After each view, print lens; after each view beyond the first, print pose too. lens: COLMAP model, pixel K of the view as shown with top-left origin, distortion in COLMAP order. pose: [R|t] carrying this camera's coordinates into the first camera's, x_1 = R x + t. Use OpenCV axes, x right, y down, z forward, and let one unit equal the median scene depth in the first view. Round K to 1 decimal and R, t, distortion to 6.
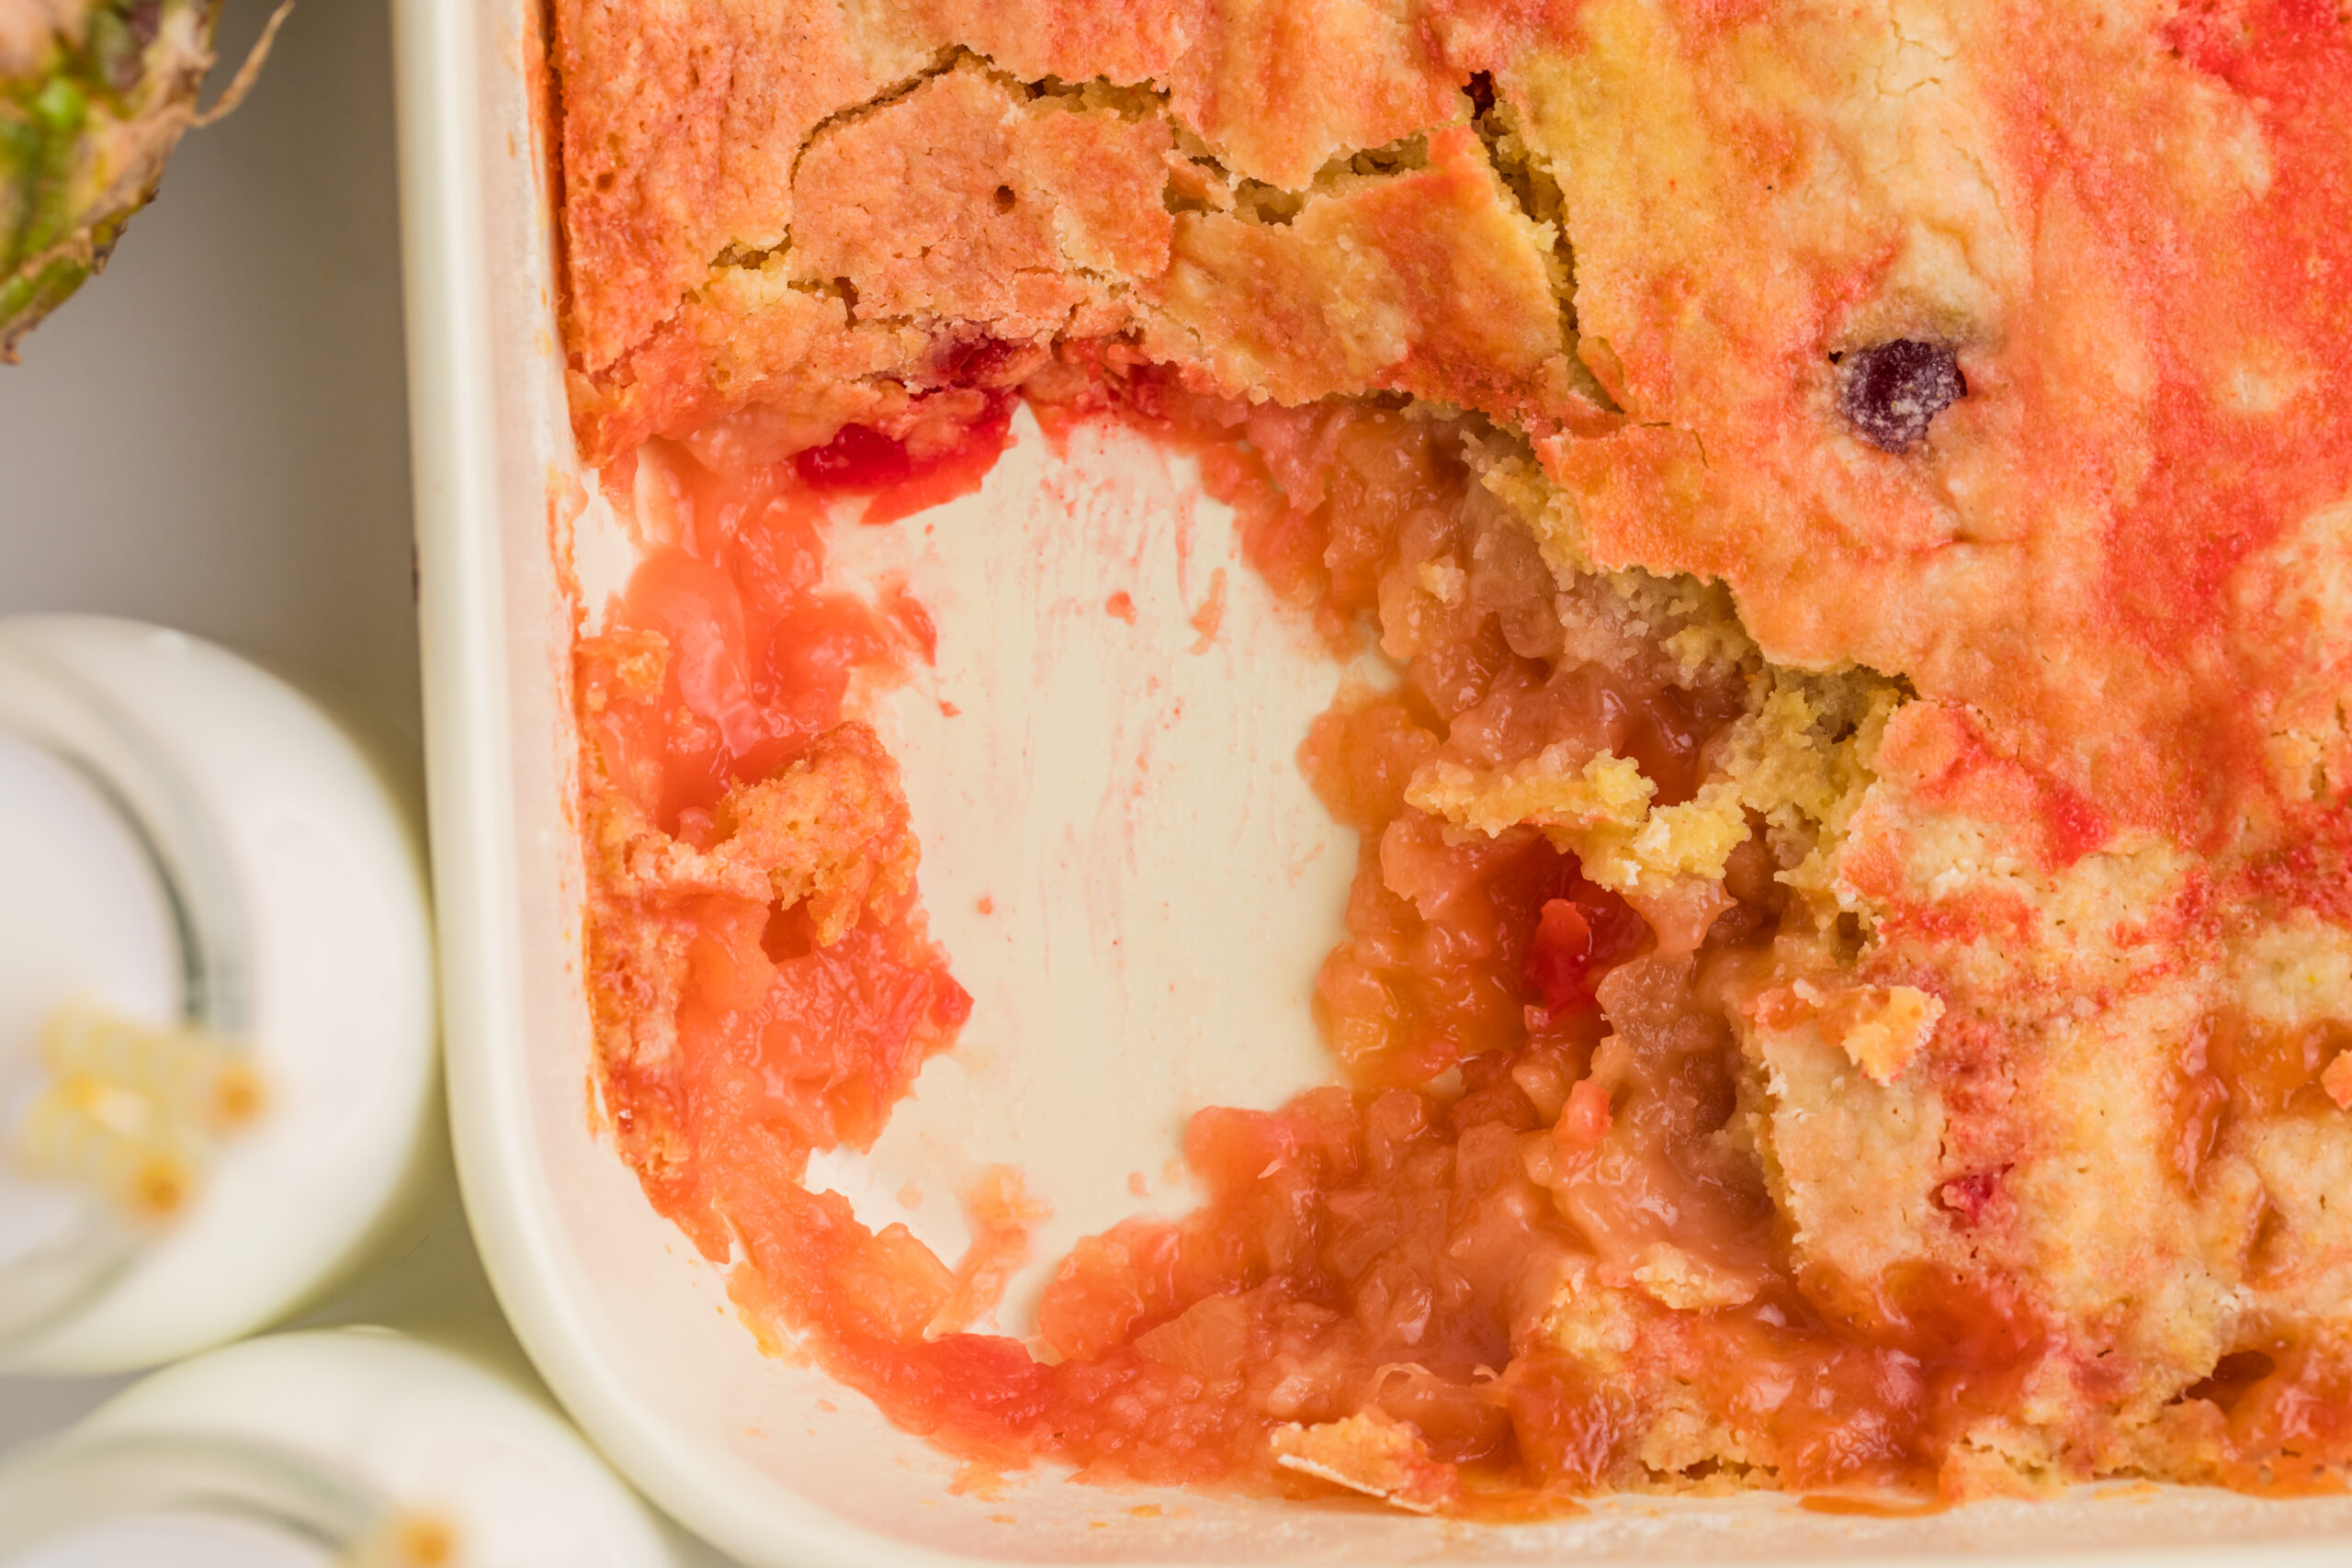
lens RADIAL K [[8169.1, 0, 1174.0], [0, 8169.1, 781.6], [0, 0, 1]] dist [0.035339, -0.220267]
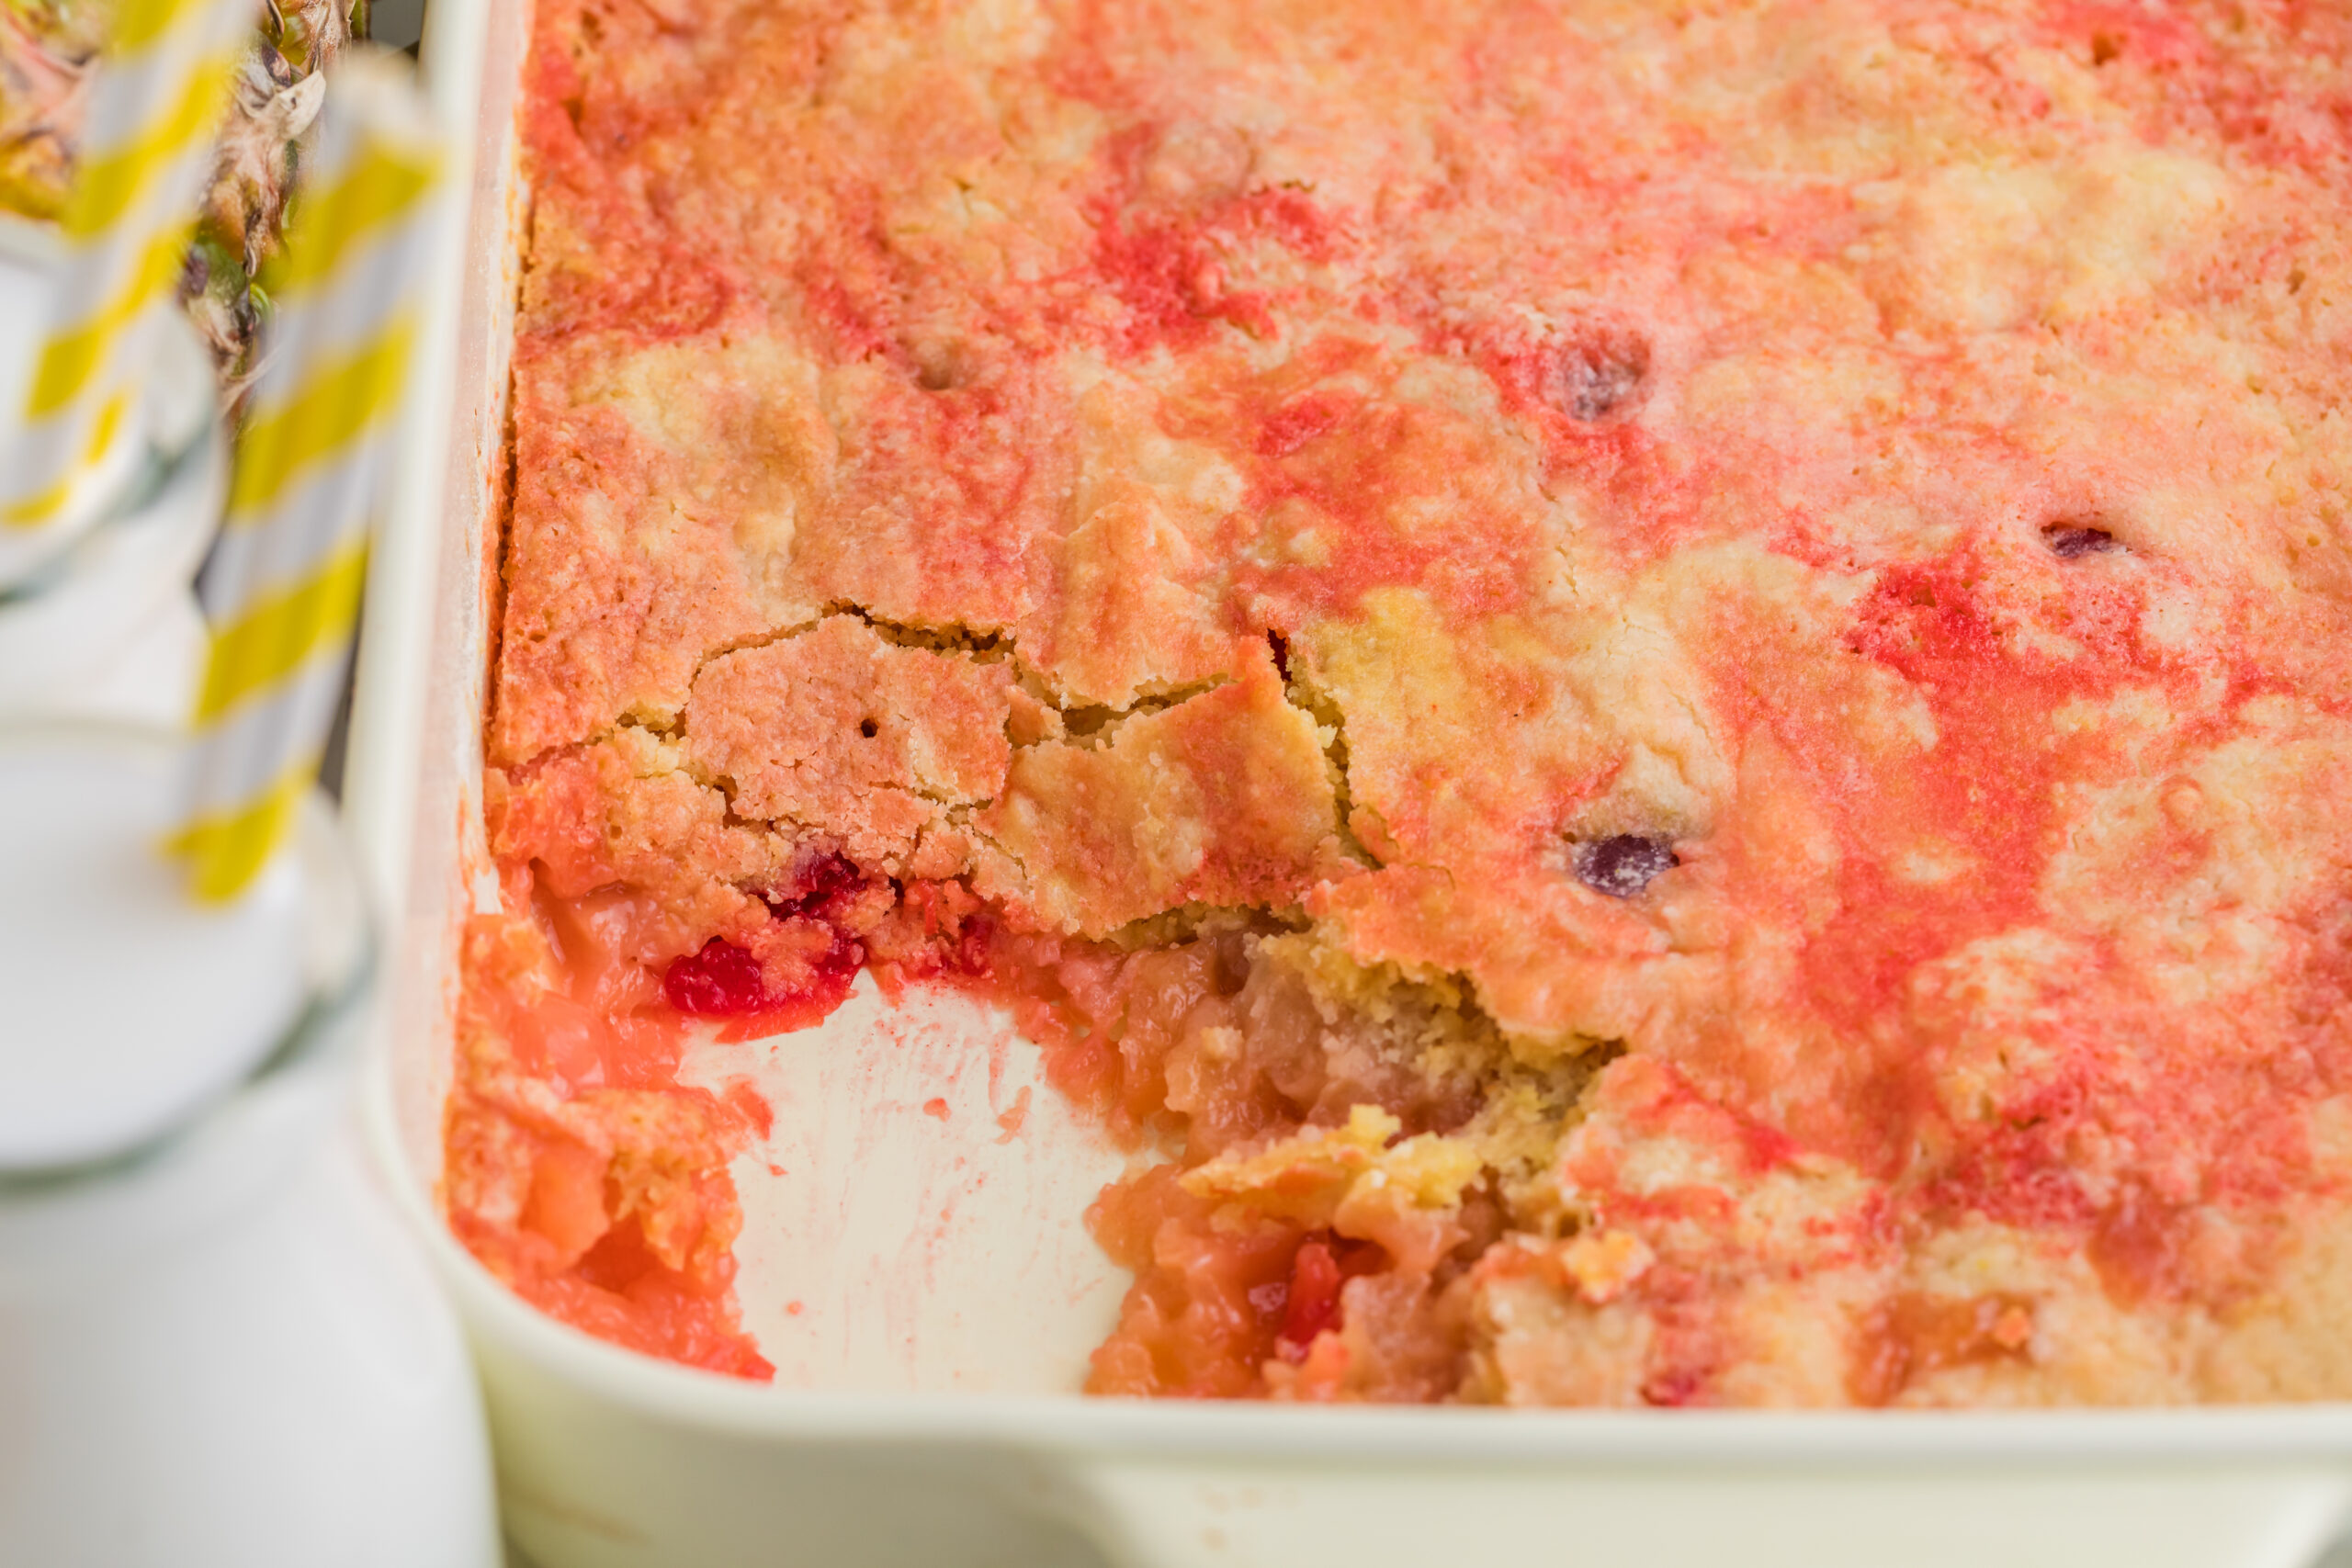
lens RADIAL K [[7619.0, 0, 1237.8], [0, 7619.0, 671.2], [0, 0, 1]] dist [0.066674, -2.954844]
pose [[0.997561, 0.069663, 0.004396, 0.027278], [-0.049034, 0.744196, -0.666159, 0.660278], [-0.049678, 0.664319, 0.745797, 0.172953]]
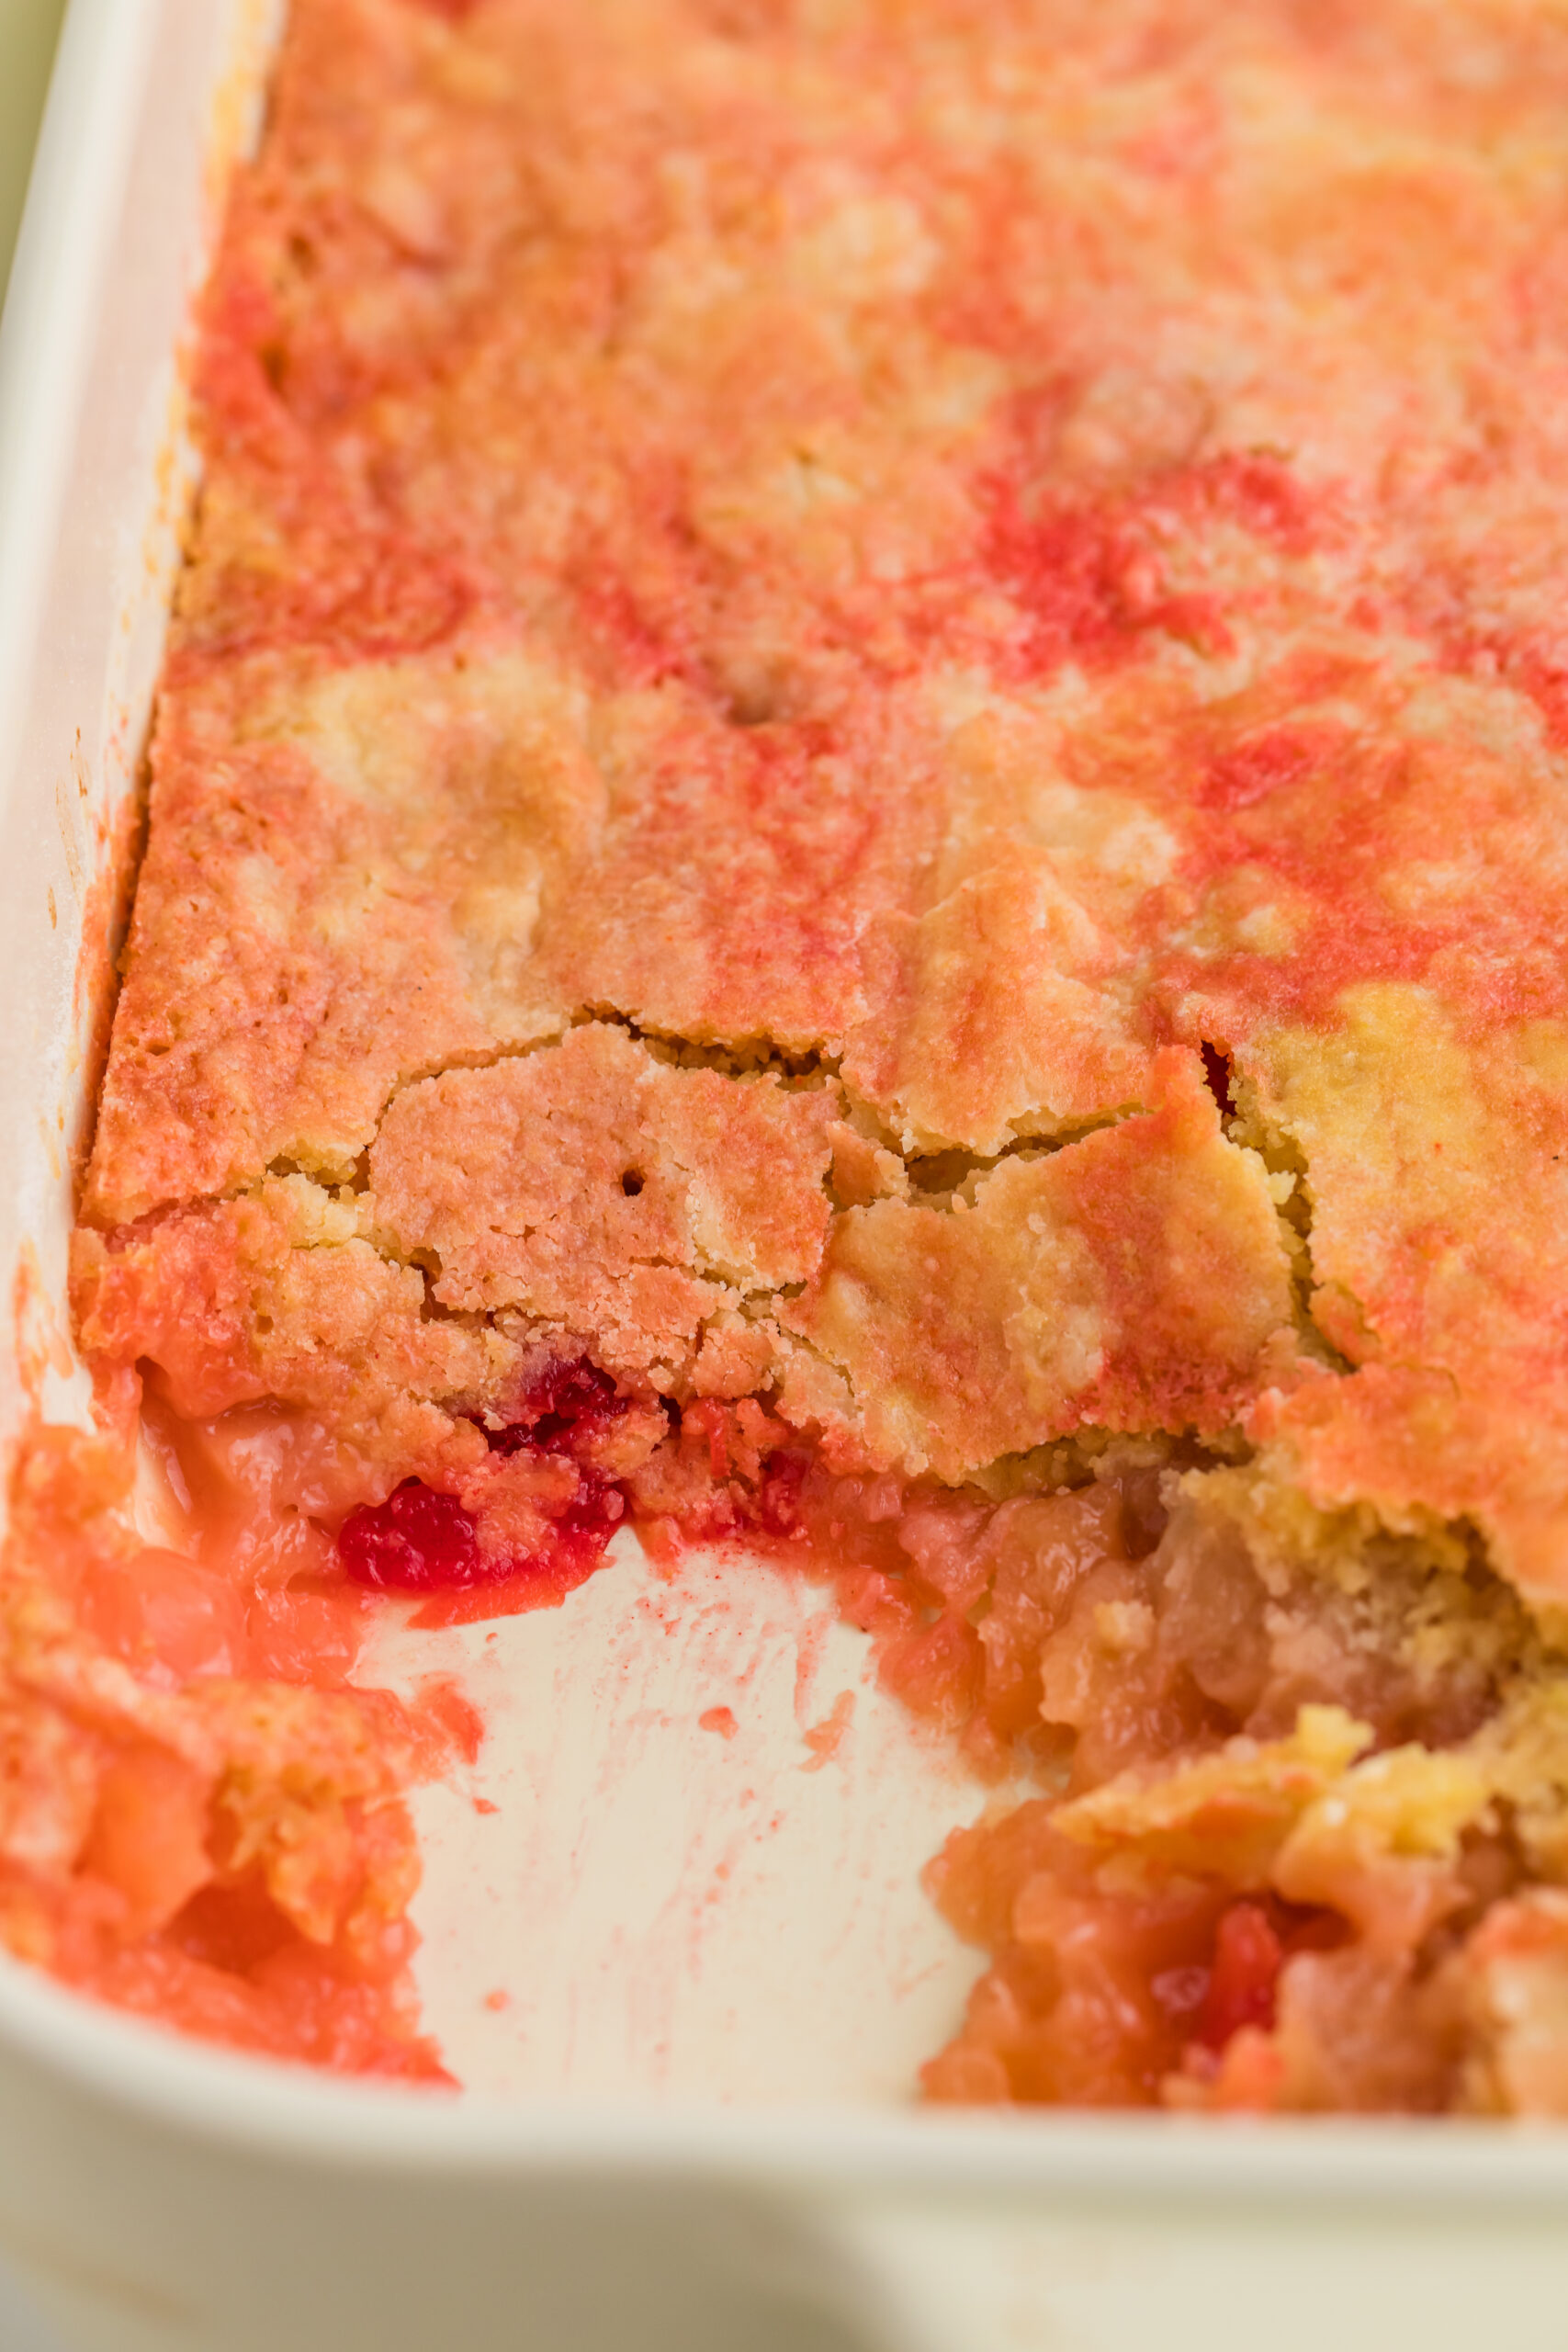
lens RADIAL K [[8169.1, 0, 784.9], [0, 8169.1, 1180.3], [0, 0, 1]] dist [0.035339, -0.220267]
pose [[0.993751, 0.068190, -0.088363, 0.068497], [-0.110435, 0.715519, -0.689809, 0.503006], [0.016187, 0.695258, 0.718578, 0.410043]]
